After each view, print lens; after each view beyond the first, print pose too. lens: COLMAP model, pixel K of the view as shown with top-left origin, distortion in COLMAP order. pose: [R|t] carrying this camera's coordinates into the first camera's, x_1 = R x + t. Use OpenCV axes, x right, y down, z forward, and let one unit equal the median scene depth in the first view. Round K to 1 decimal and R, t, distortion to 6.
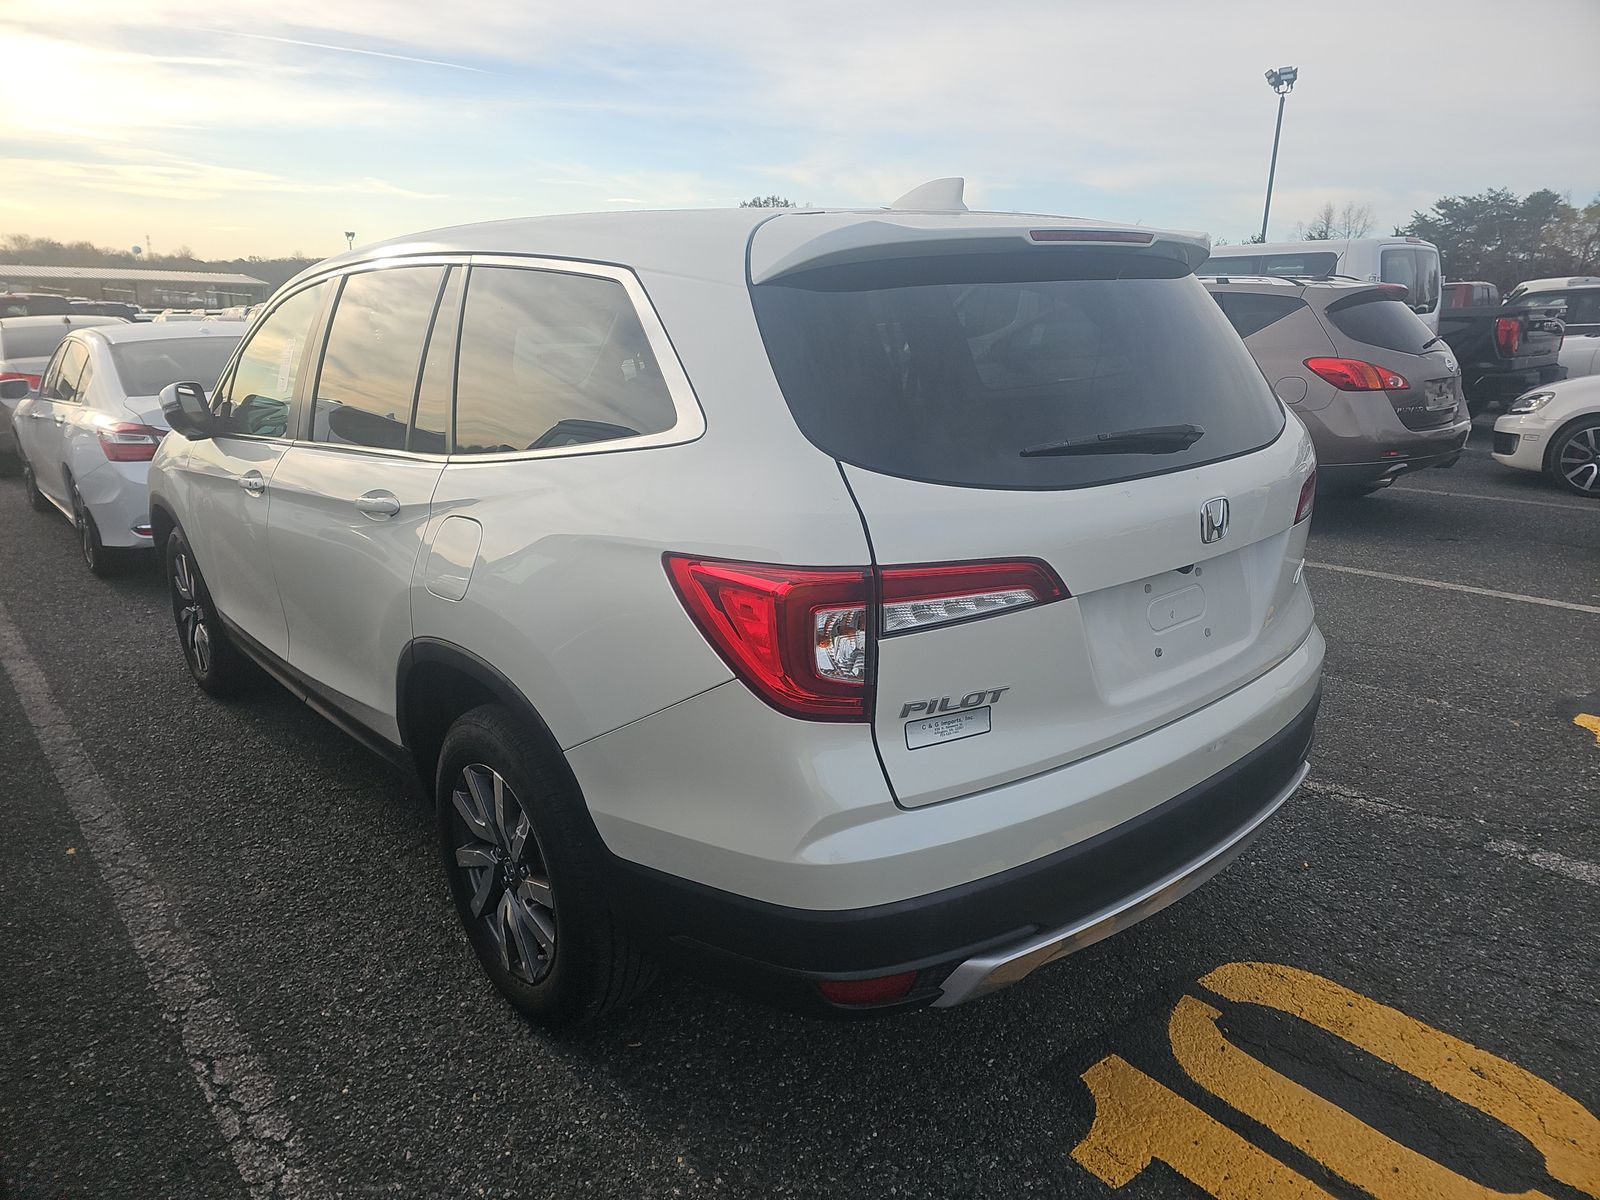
lens RADIAL K [[1061.5, 0, 802.4], [0, 1061.5, 590.2], [0, 0, 1]] dist [0.068201, -0.066330]
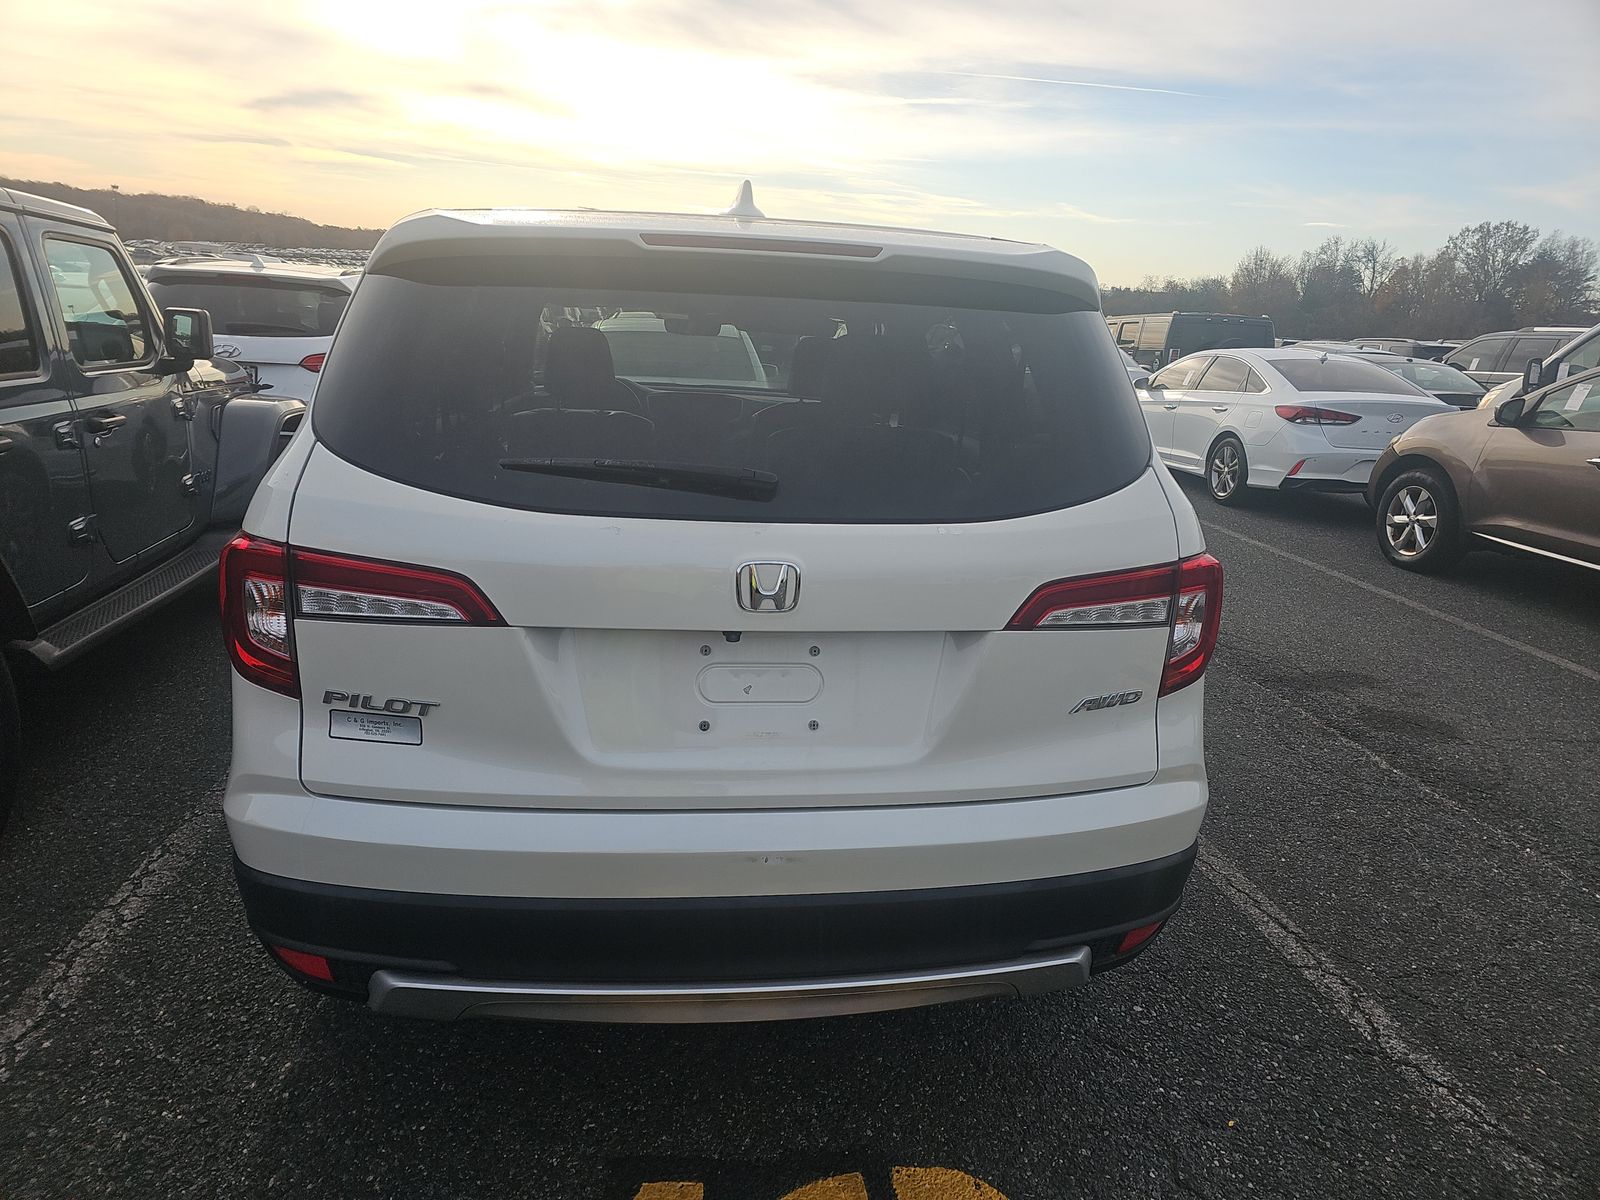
lens RADIAL K [[1061.5, 0, 802.4], [0, 1061.5, 590.2], [0, 0, 1]] dist [0.068201, -0.066330]
pose [[0.828383, 0.193710, -0.525603, 0.938443], [-0.204331, 0.978146, 0.038454, -0.110861], [0.521566, 0.075543, 0.849860, 0.348272]]
